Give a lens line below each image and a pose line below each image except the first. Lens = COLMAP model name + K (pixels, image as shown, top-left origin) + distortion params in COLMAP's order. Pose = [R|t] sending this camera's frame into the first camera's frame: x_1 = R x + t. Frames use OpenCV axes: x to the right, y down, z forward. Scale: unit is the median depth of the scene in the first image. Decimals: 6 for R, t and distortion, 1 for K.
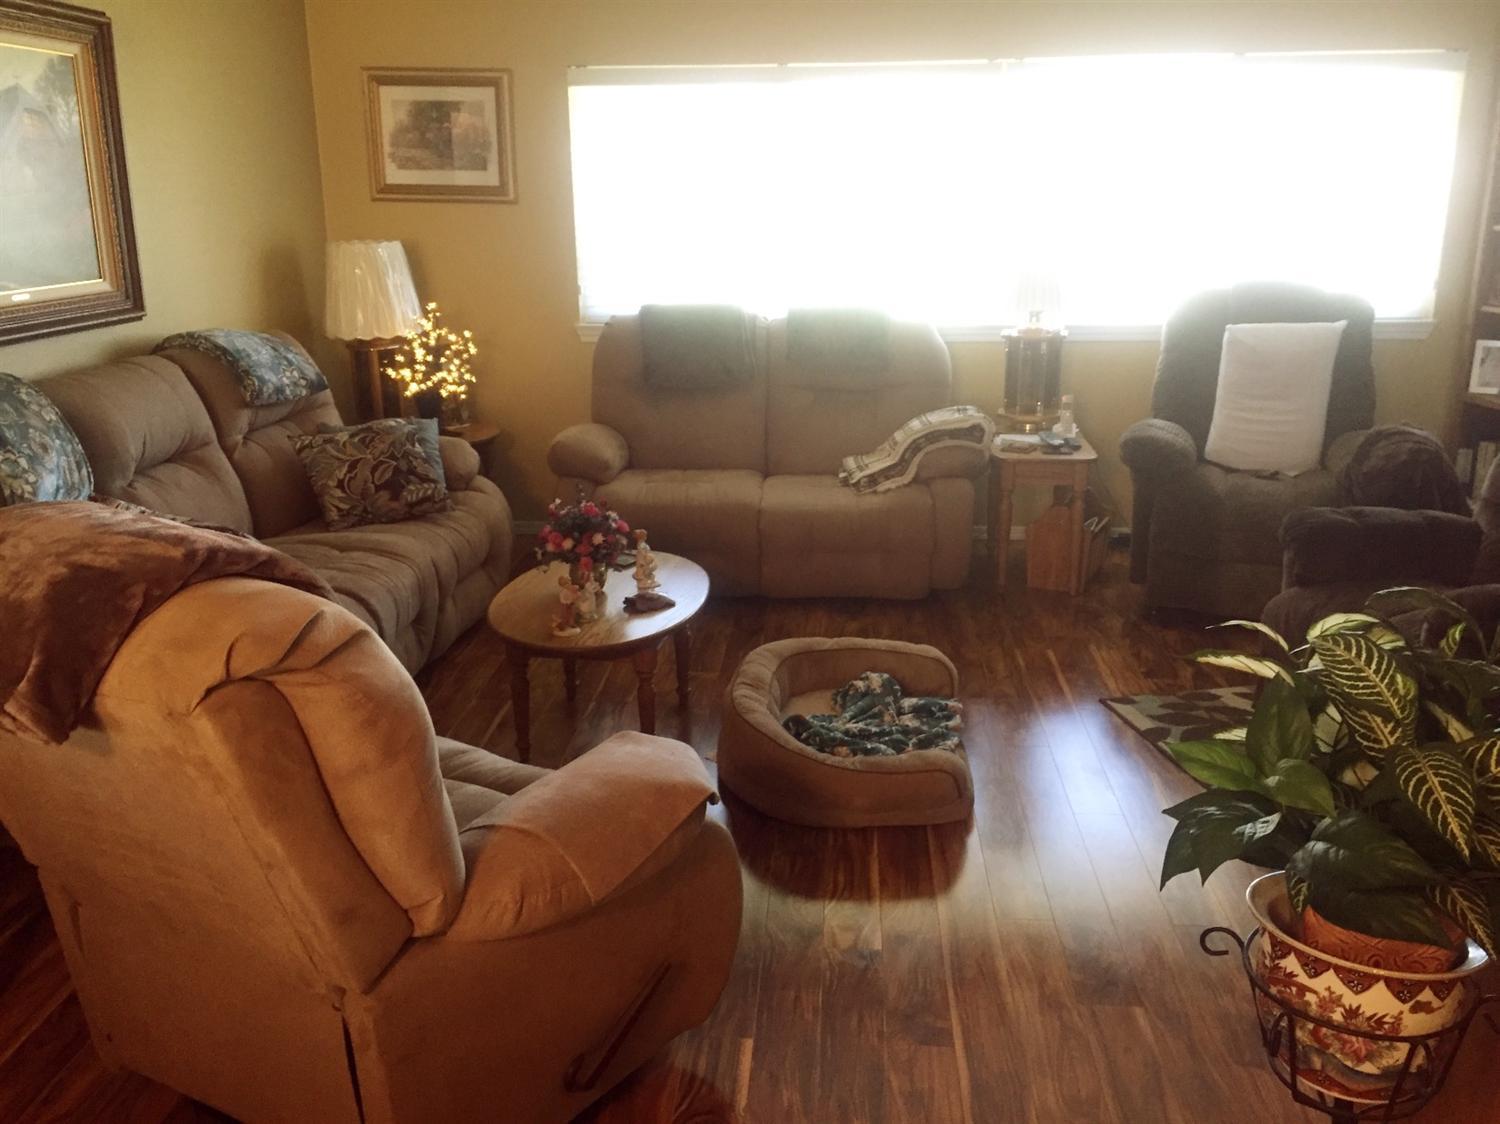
lens RADIAL K [[1284.4, 0, 750.0], [0, 1284.4, 562.0], [0, 0, 1]] dist [0.002033, -0.001769]
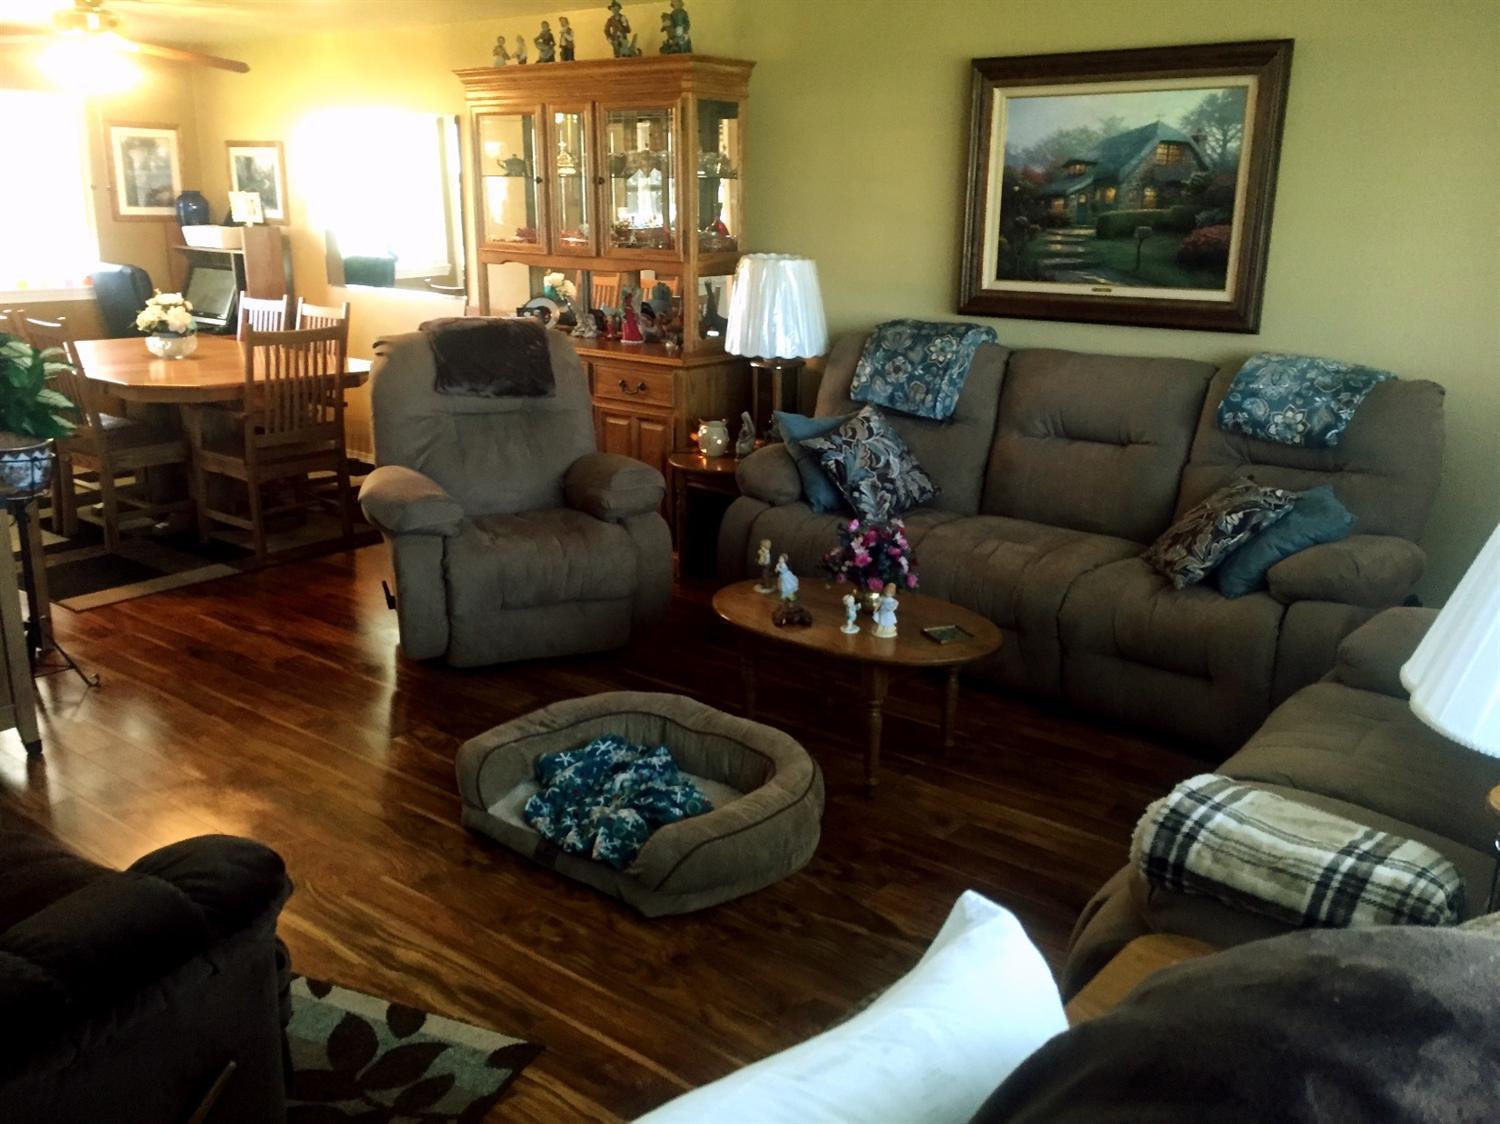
lens RADIAL K [[1284.4, 0, 750.0], [0, 1284.4, 562.0], [0, 0, 1]] dist [0.002033, -0.001769]
pose [[-0.557135, 0.218773, -0.801086, 0.689785], [-0.248829, 0.876368, 0.412386, -0.385121], [0.792265, 0.429088, -0.433819, 1.314969]]
